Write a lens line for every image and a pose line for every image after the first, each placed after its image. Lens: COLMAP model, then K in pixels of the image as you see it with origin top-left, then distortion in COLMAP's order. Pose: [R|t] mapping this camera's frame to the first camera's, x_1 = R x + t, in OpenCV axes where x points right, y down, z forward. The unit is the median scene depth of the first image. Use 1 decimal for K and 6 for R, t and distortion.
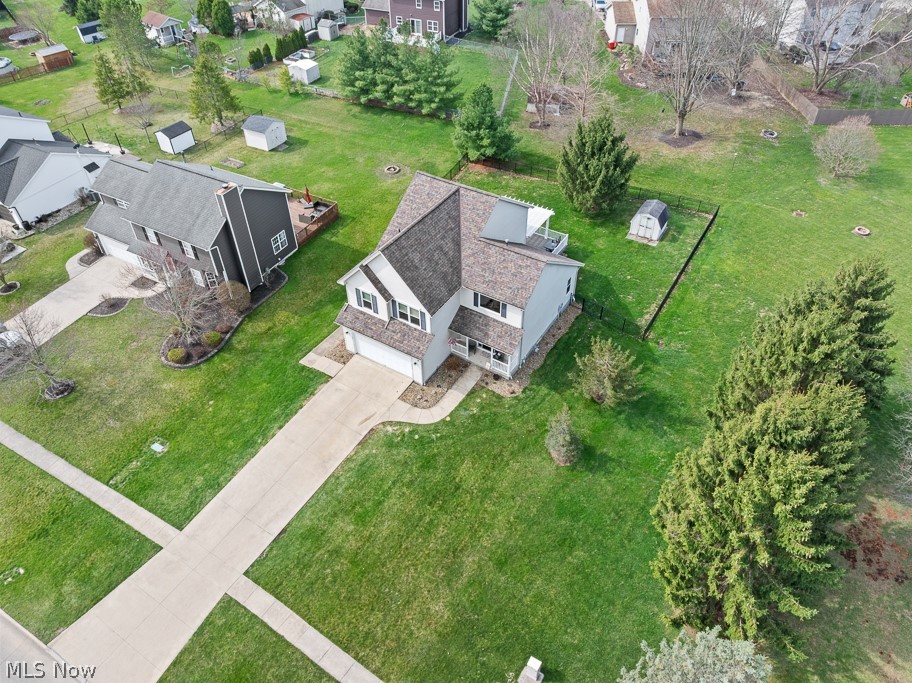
lens RADIAL K [[640.8, 0, 457.7], [0, 640.8, 341.7], [0, 0, 1]] dist [-0.035898, 0.002147]
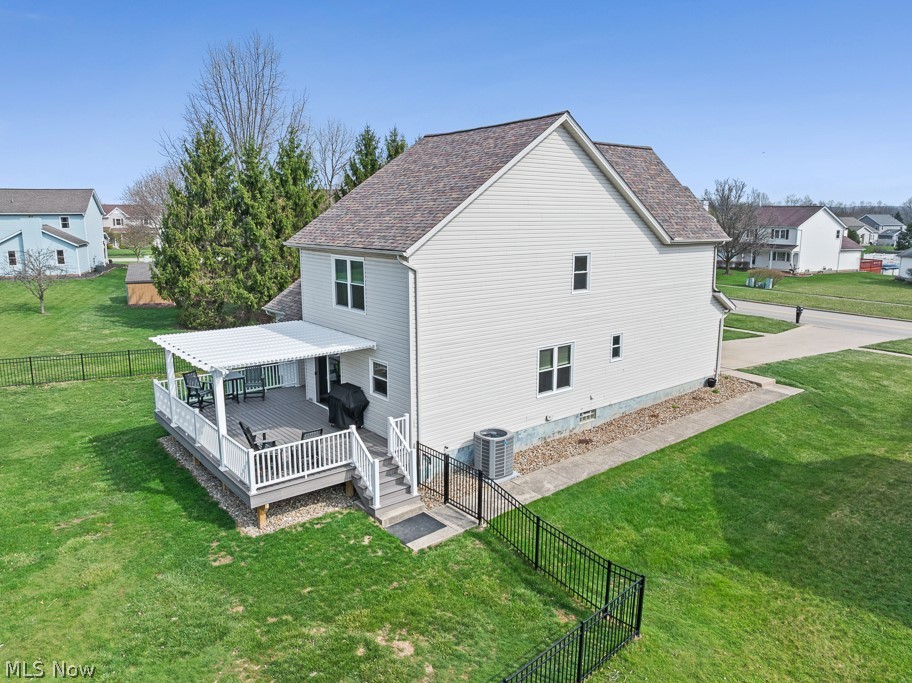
lens RADIAL K [[640.8, 0, 457.7], [0, 640.8, 341.7], [0, 0, 1]] dist [-0.035898, 0.002147]
pose [[-0.945563, -0.056608, 0.320479, -0.147001], [0.225863, 0.594830, 0.771468, -0.555837], [-0.234302, 0.801856, -0.549664, 1.489744]]
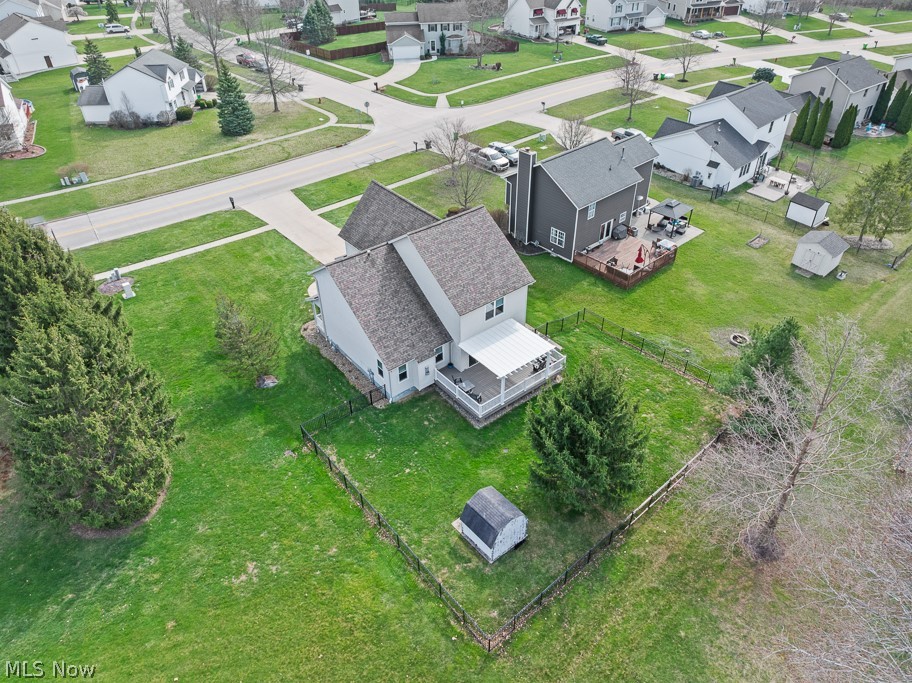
lens RADIAL K [[640.8, 0, 457.7], [0, 640.8, 341.7], [0, 0, 1]] dist [-0.035898, 0.002147]
pose [[-0.327667, 0.587069, -0.740260, 0.914208], [-0.632668, 0.445568, 0.633404, -0.870108], [0.701688, 0.675884, 0.225422, 0.984488]]
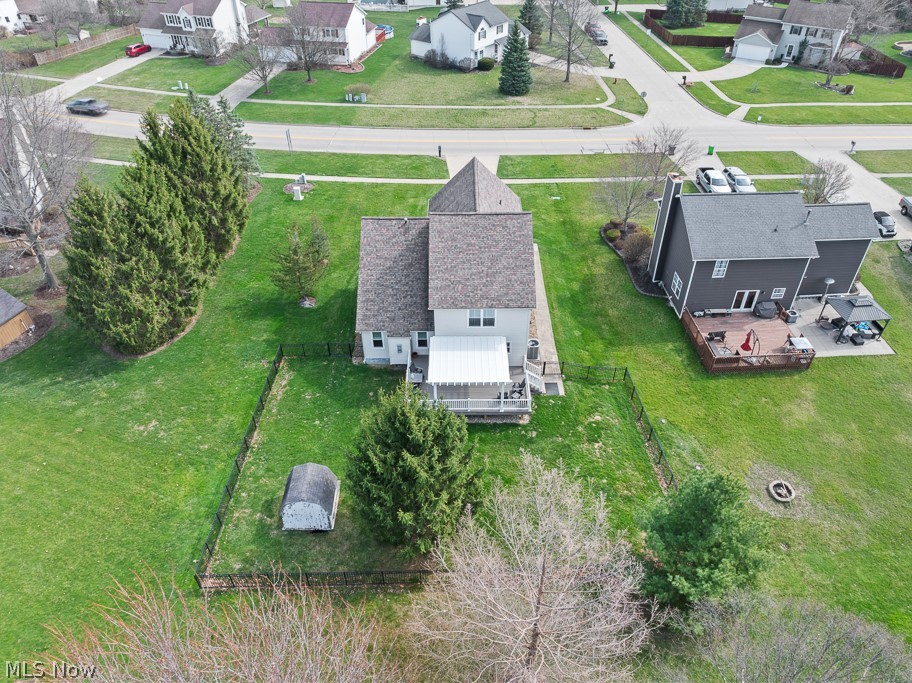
lens RADIAL K [[632.3, 0, 457.6], [0, 632.3, 353.0], [0, 0, 1]] dist [-0.036697, 0.000216]
pose [[-0.847718, 0.355031, -0.394116, 0.506977], [-0.349539, 0.184987, 0.918478, -1.134975], [0.398994, 0.916370, -0.032719, 1.299143]]
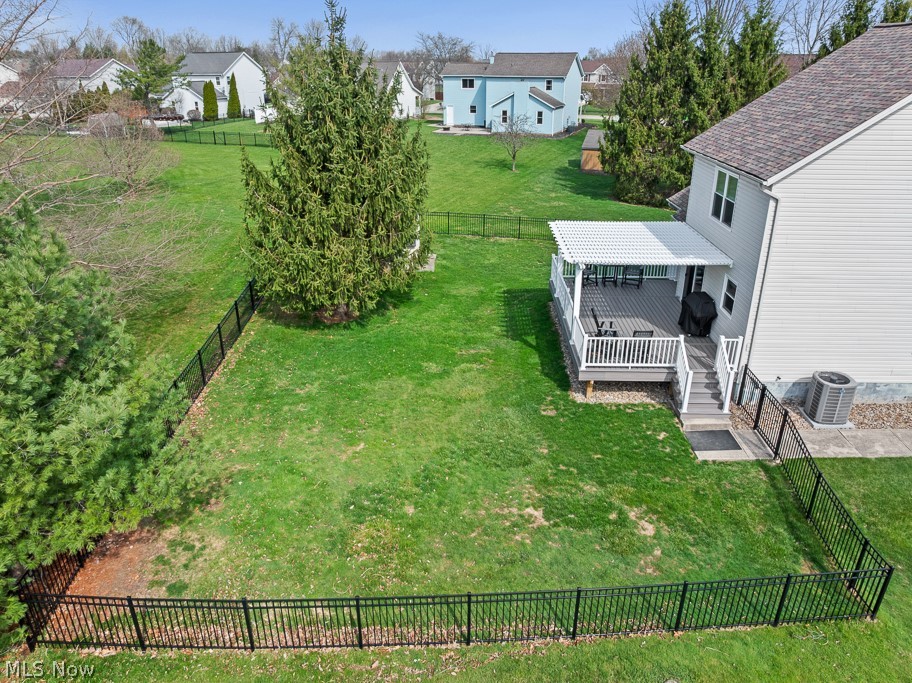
lens RADIAL K [[640.8, 0, 457.7], [0, 640.8, 341.7], [0, 0, 1]] dist [-0.035898, 0.002147]
pose [[-0.505146, -0.338219, 0.794000, -0.226607], [0.591291, 0.534522, 0.603872, -0.582652], [-0.628651, 0.774528, -0.070025, 1.460114]]
